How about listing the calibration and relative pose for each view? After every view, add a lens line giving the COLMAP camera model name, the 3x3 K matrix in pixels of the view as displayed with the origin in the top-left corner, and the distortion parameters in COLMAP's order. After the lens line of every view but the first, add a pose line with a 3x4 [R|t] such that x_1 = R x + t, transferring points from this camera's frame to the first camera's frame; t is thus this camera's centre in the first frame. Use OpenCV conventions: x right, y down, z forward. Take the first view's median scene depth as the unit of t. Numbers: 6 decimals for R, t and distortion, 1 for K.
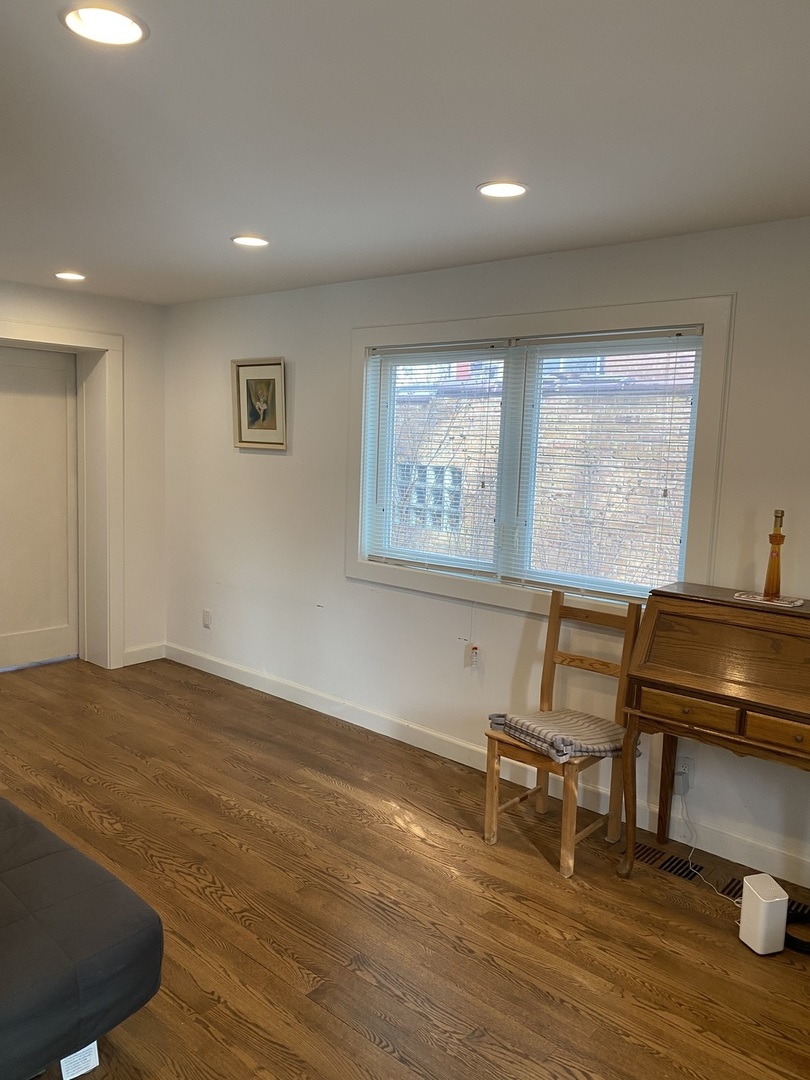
lens RADIAL K [[820.1, 0, 404.2], [0, 820.1, 537.5], [0, 0, 1]] dist [0.026840, -0.020006]
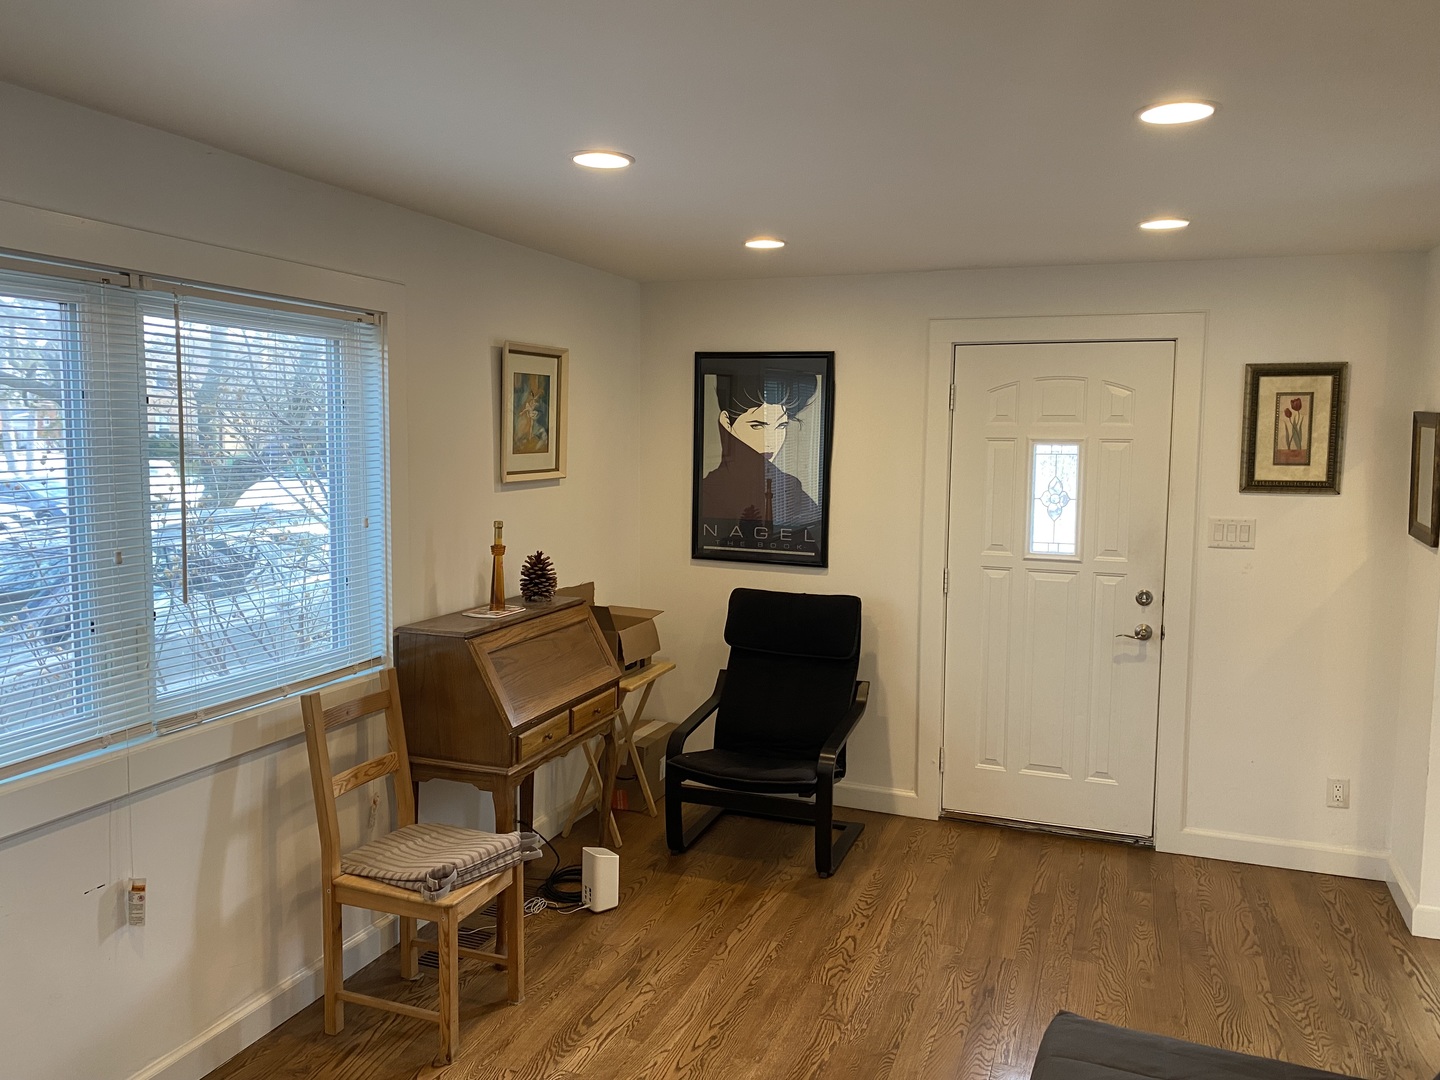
lens RADIAL K [[1093.5, 0, 718.5], [0, 1093.5, 539.2], [0, 0, 1]] dist [0.026840, -0.020006]
pose [[-0.344584, -0.120280, 0.931018, -0.856709], [0.097329, 0.981836, 0.162868, -0.196802], [-0.933696, 0.146737, -0.326618, 1.158515]]
